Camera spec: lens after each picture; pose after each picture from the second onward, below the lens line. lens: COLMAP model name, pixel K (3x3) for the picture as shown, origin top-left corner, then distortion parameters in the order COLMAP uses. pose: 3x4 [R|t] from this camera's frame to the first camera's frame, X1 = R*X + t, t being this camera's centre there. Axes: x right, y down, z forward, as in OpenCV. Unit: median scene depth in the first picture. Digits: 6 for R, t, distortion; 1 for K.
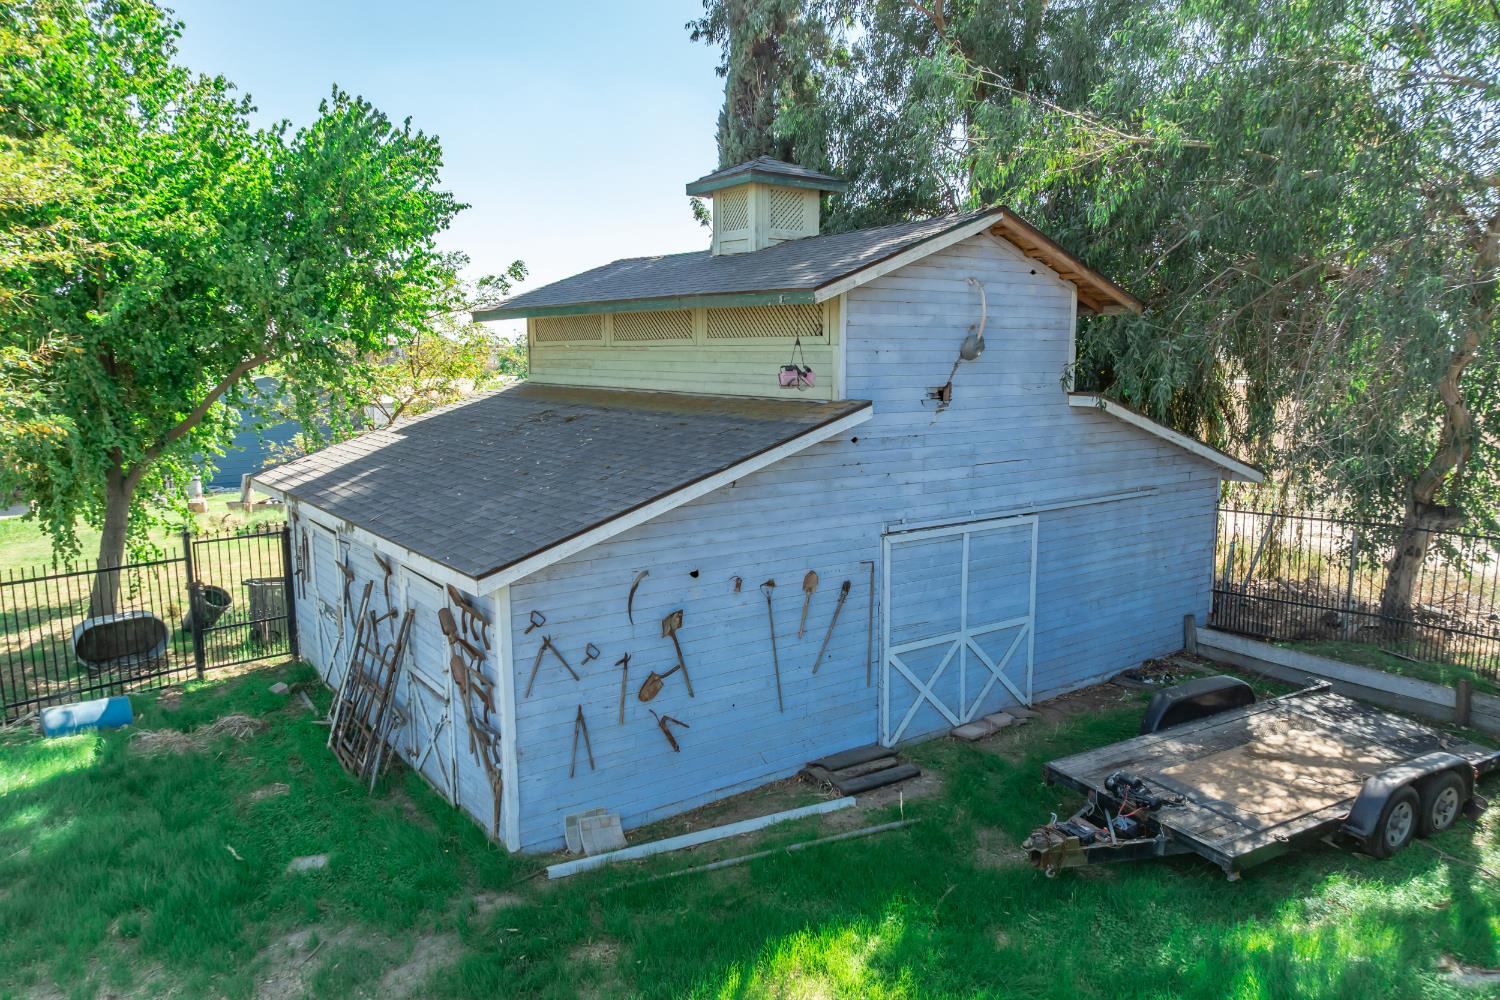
lens RADIAL K [[1053.7, 0, 750.0], [0, 1053.7, 500.0], [0, 0, 1]] dist [-0.005761, 0.000369]
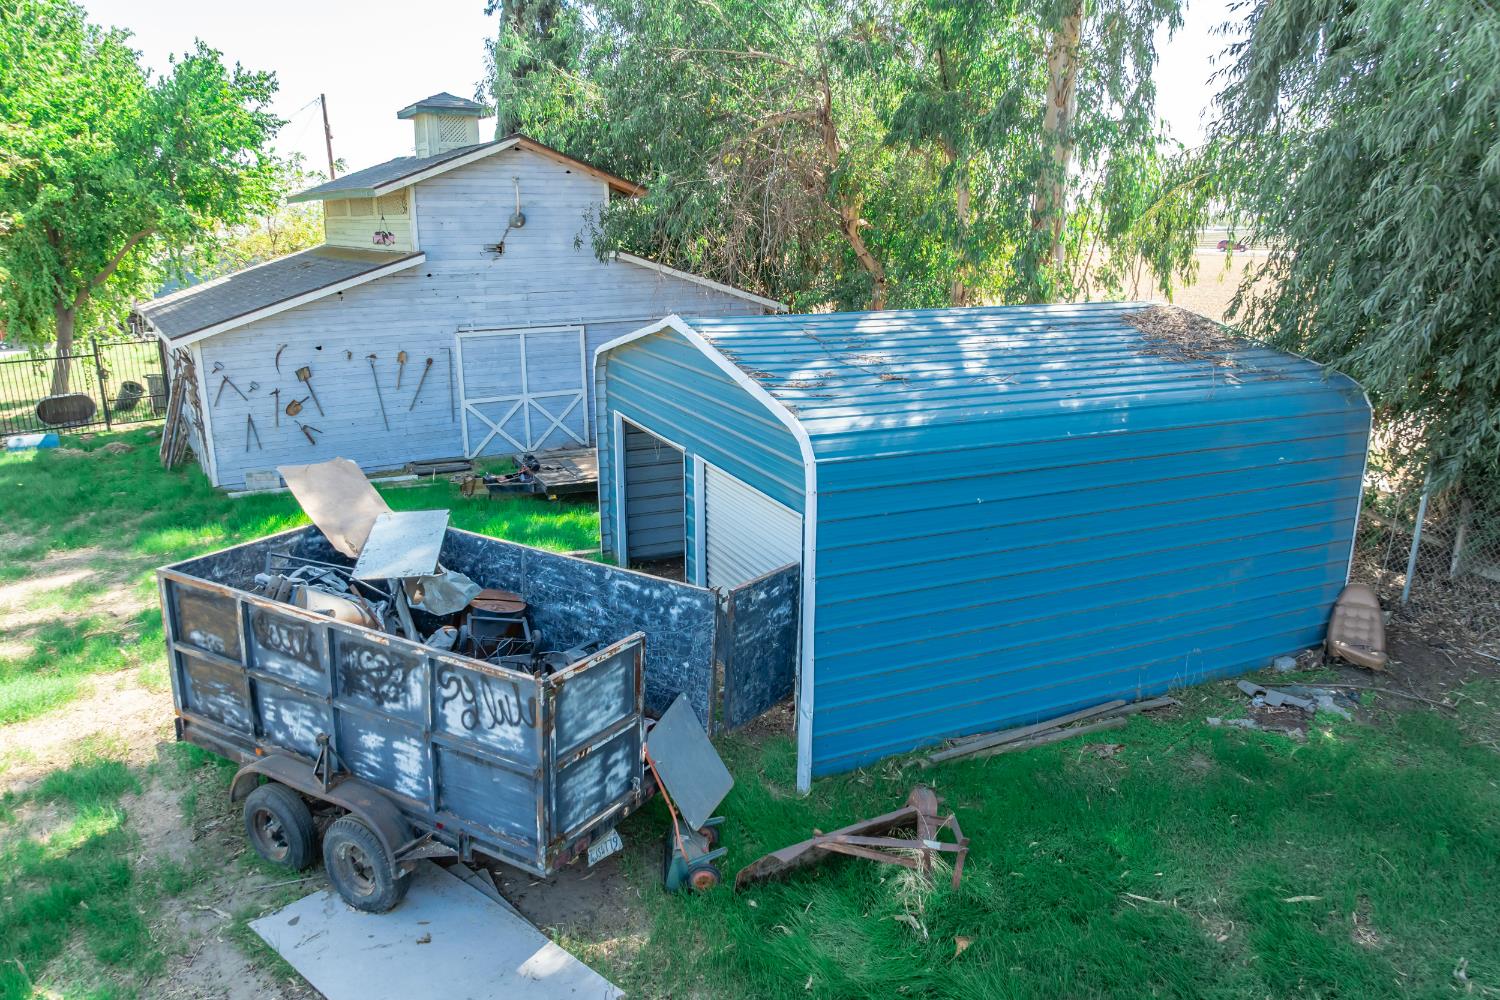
lens RADIAL K [[1048.5, 0, 748.2], [0, 1048.5, 508.6], [0, 0, 1]] dist [-0.036321, 0.007686]
pose [[0.998004, 0.016931, -0.060844, 0.693385], [-0.009016, 0.991723, 0.128077, 0.093099], [0.062509, -0.127272, 0.989896, -0.671015]]
